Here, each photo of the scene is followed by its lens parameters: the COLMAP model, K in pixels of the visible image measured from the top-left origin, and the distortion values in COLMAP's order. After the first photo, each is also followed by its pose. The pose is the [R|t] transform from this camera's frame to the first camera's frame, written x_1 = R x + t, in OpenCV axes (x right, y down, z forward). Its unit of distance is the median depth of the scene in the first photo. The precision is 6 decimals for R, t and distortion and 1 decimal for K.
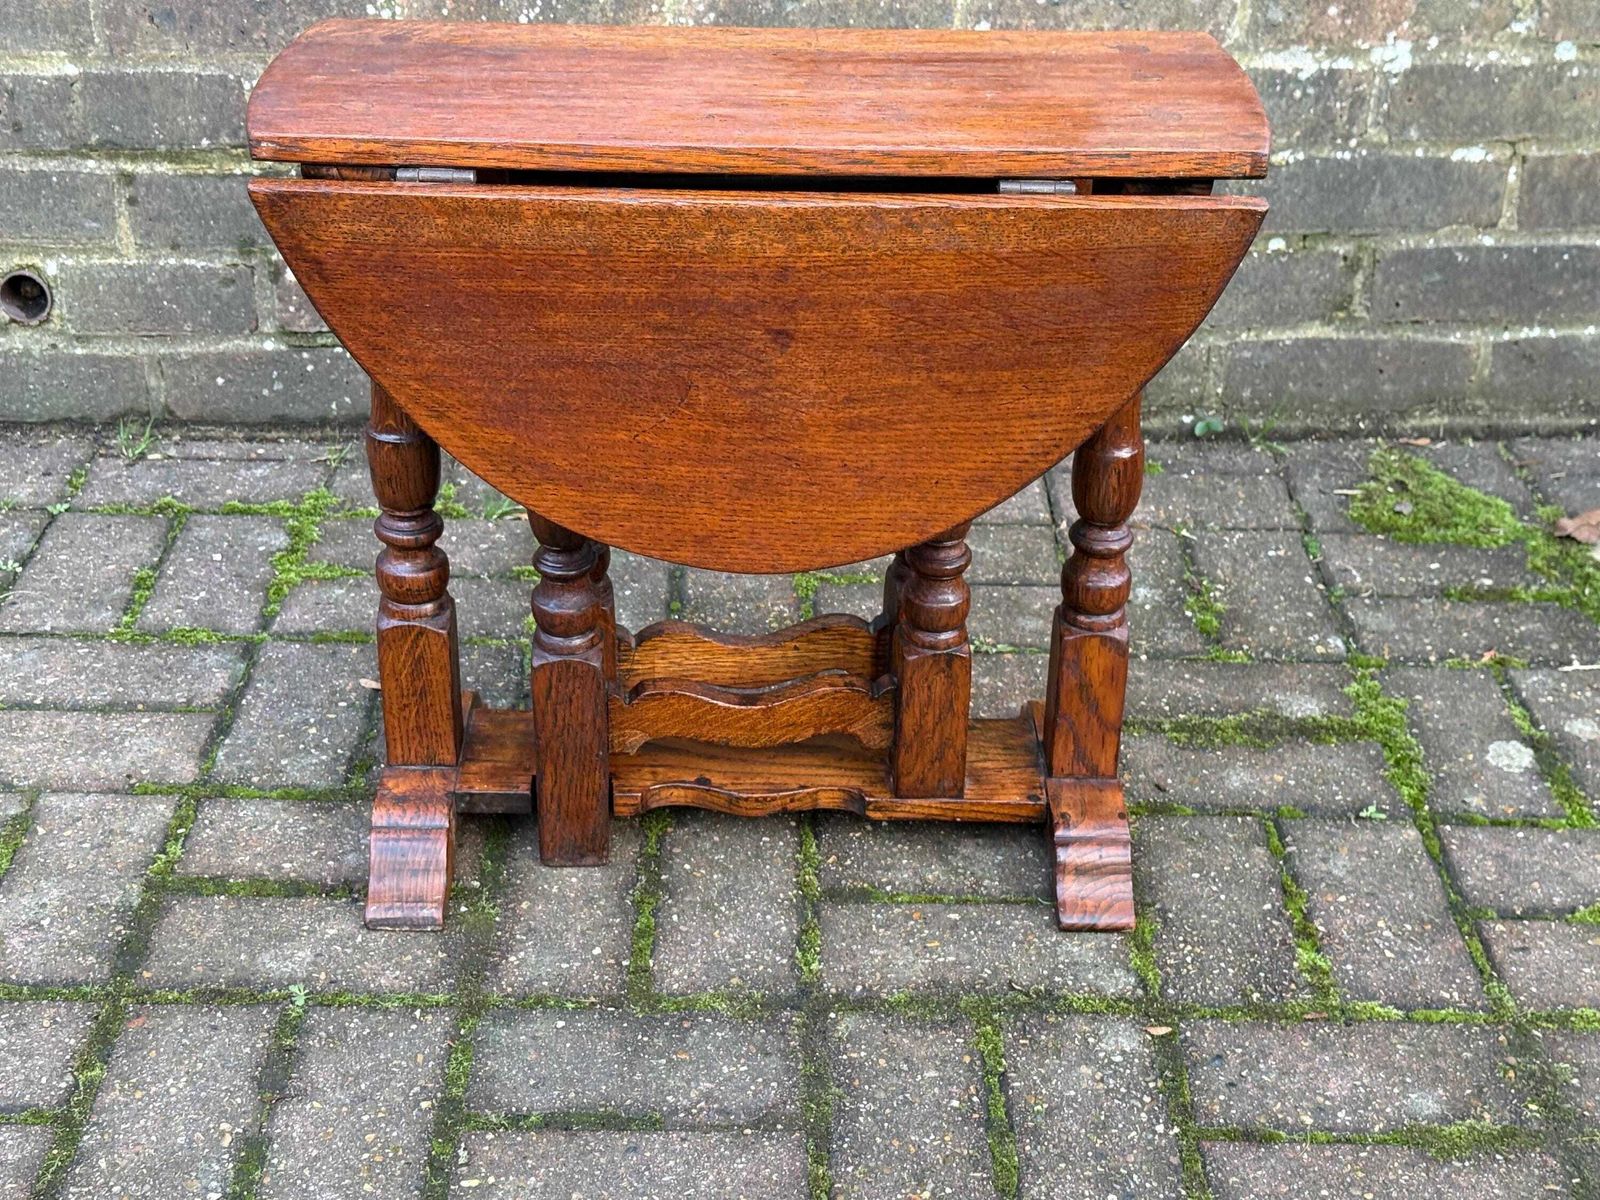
lens RADIAL K [[2298.2, 0, 779.3], [0, 2298.2, 625.7], [0, 0, 1]] dist [0.193849, -0.426754]
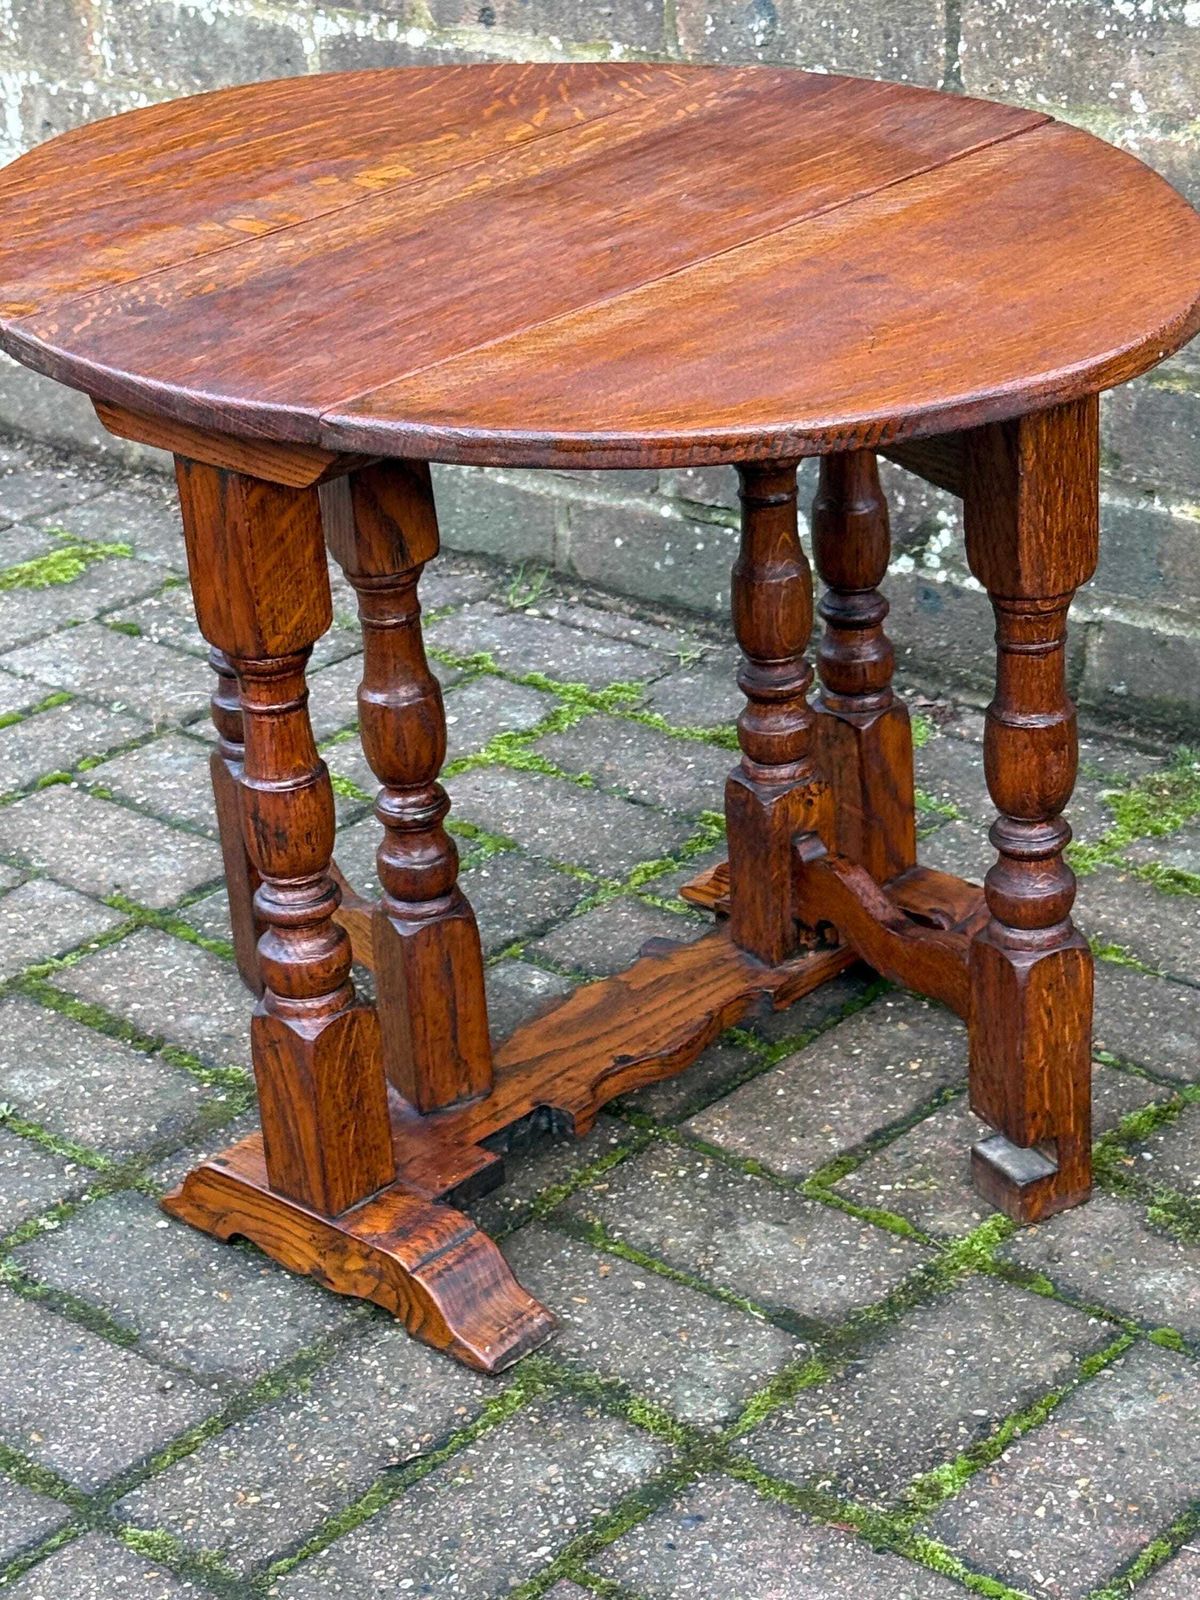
lens RADIAL K [[3464.7, 0, 601.7], [0, 3464.7, 823.4], [0, 0, 1]] dist [0.120651, 0.180351]
pose [[0.752179, 0.240094, -0.613663, 0.687796], [-0.281175, 0.959167, 0.030630, -0.054473], [0.595959, 0.149508, 0.788974, 0.016897]]
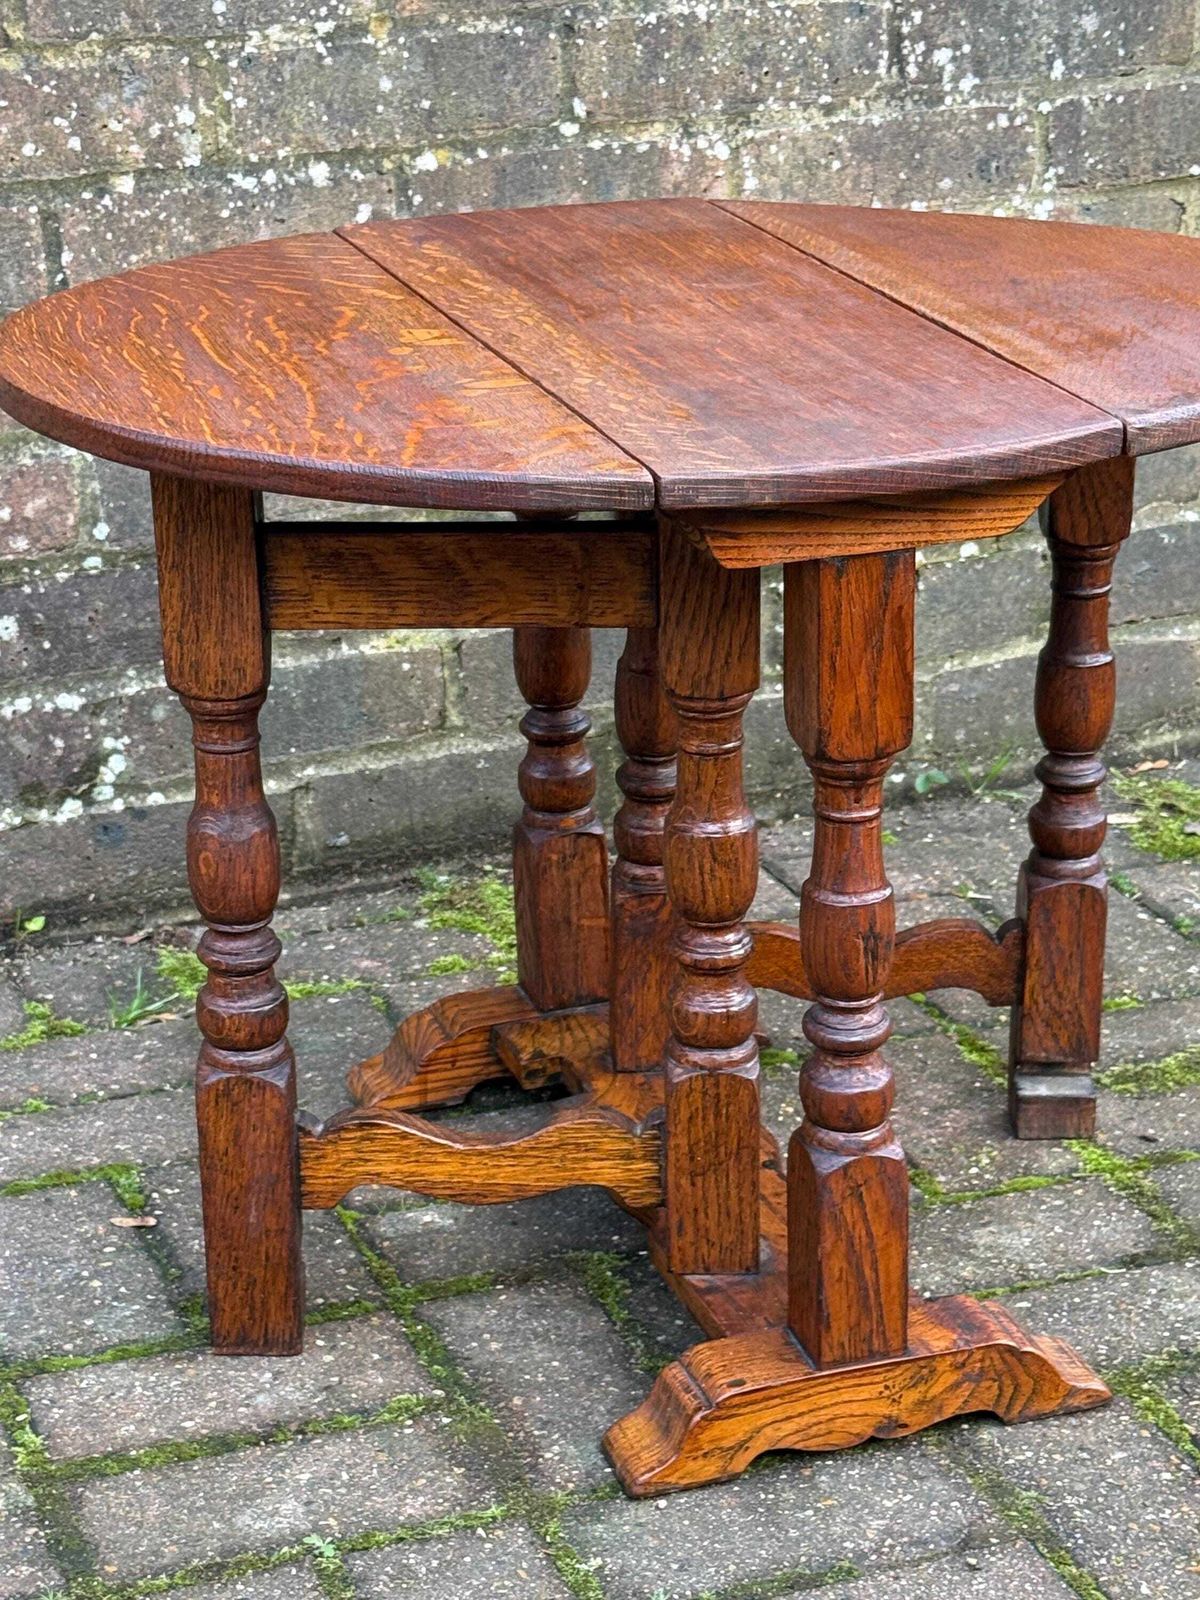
lens RADIAL K [[3485.5, 0, 602.4], [0, 3485.5, 798.2], [0, 0, 1]] dist [0.146659, -0.023128]
pose [[0.937679, -0.152216, 0.312391, -0.377377], [0.205861, 0.967559, -0.146460, 0.093000], [-0.279963, 0.201641, 0.938596, -0.134625]]
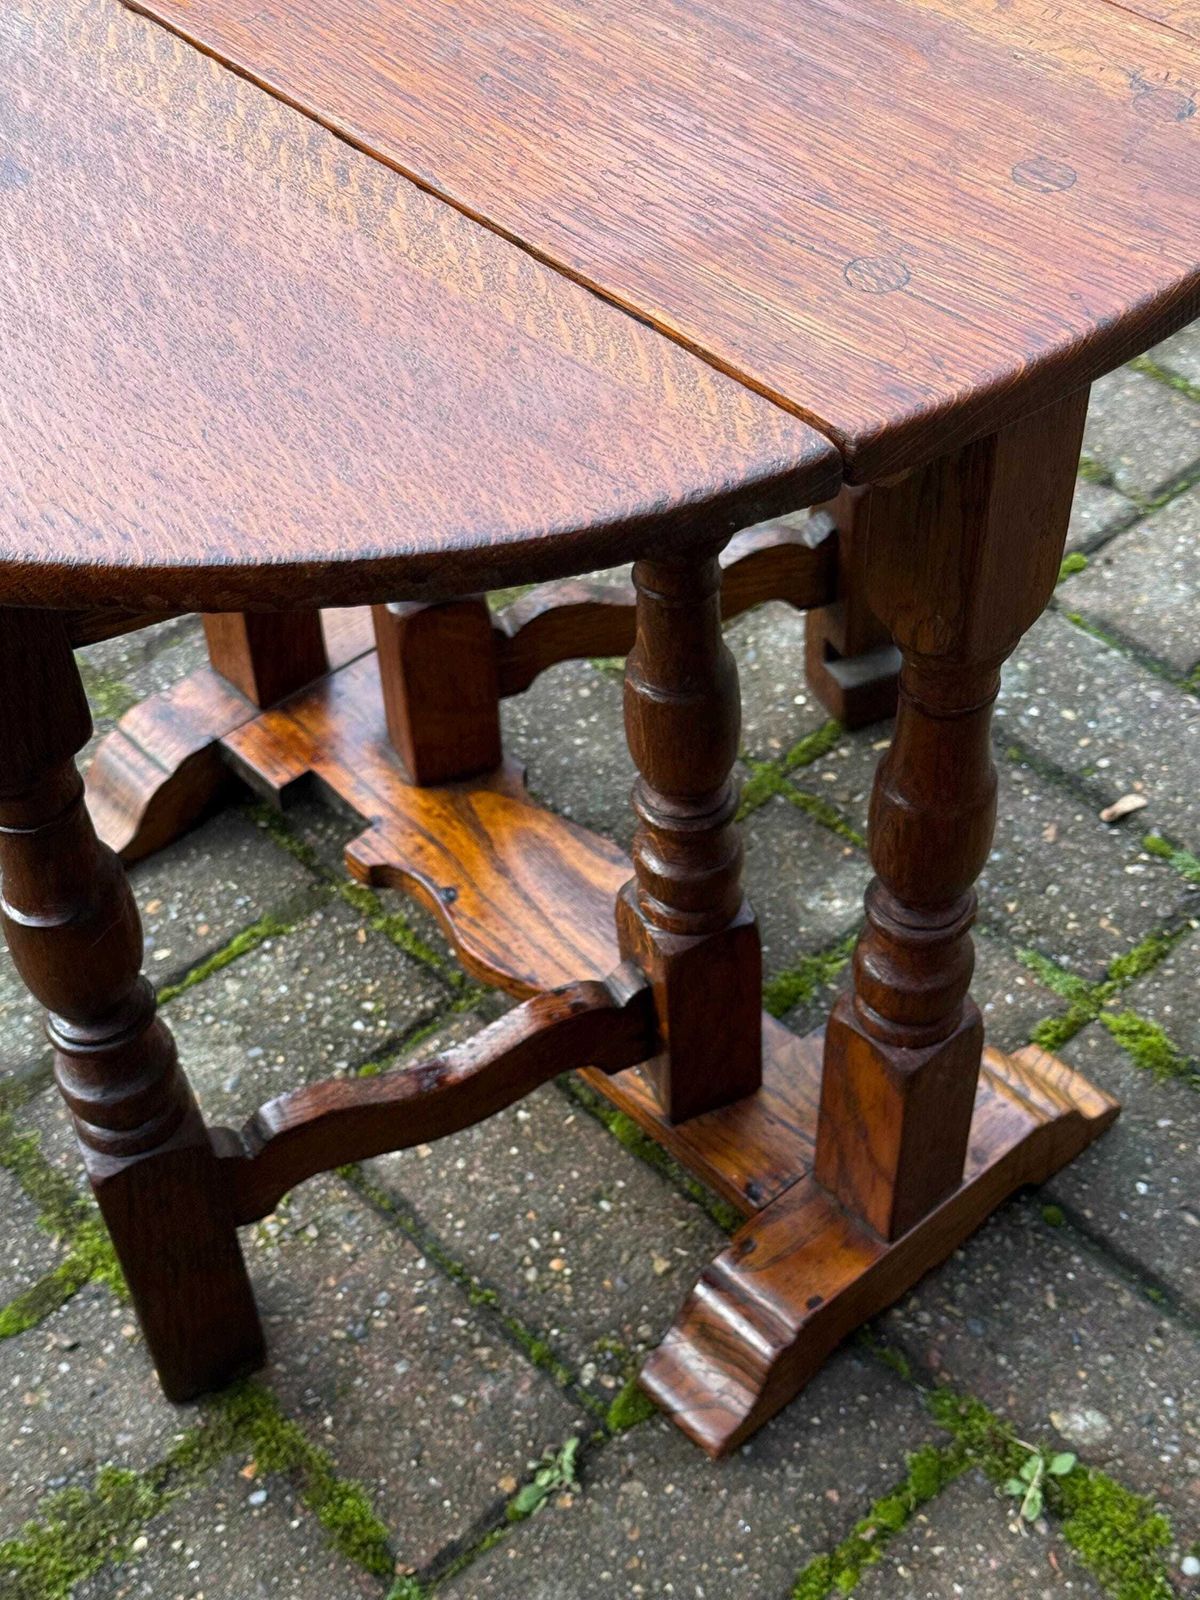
lens RADIAL K [[2280.1, 0, 601.9], [0, 2280.1, 802.6], [0, 0, 1]] dist [0.138535, -0.150556]
pose [[-0.727464, 0.492575, -0.477667, 0.275513], [-0.343005, 0.341864, 0.874915, -0.541181], [0.594259, 0.800312, -0.079738, 0.993262]]
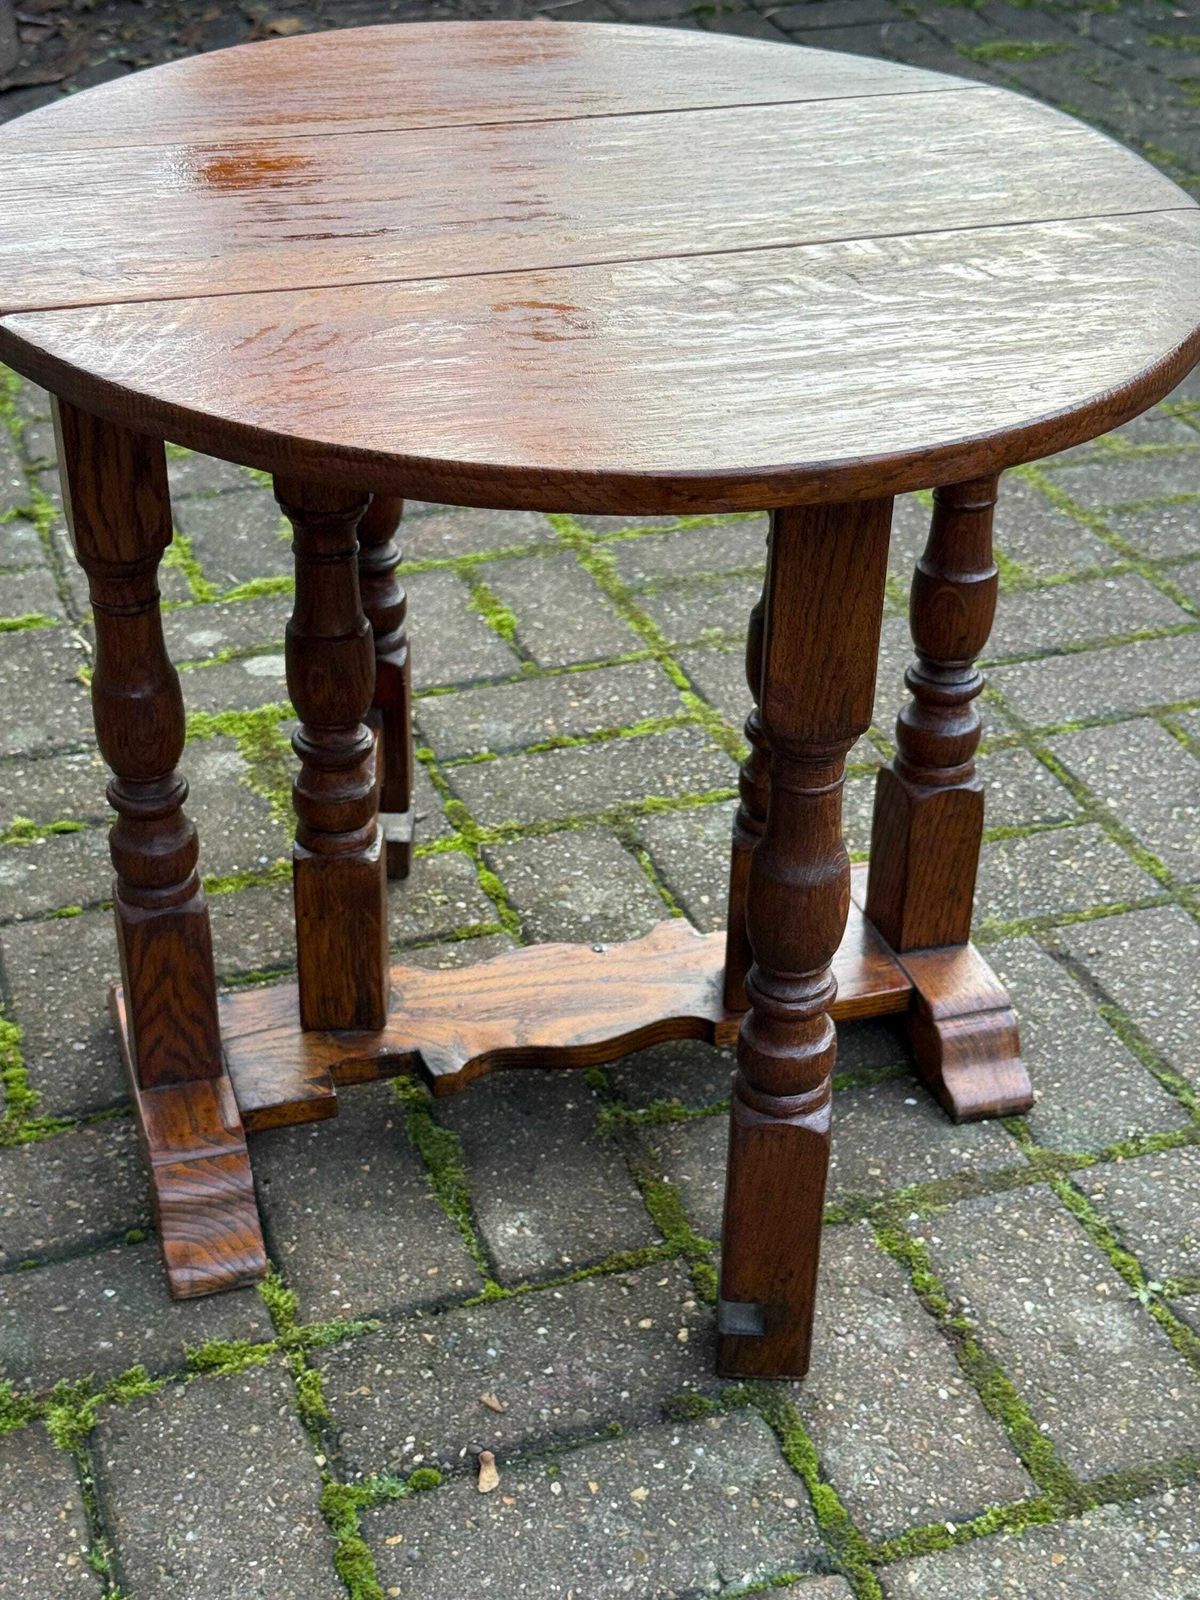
lens RADIAL K [[2280.1, 0, 601.9], [0, 2280.1, 802.6], [0, 0, 1]] dist [0.138535, -0.150556]
pose [[-0.322510, -0.511660, 0.796362, -0.609340], [0.476731, 0.639023, 0.603636, -0.467784], [-0.817750, 0.574329, 0.037833, 0.875484]]
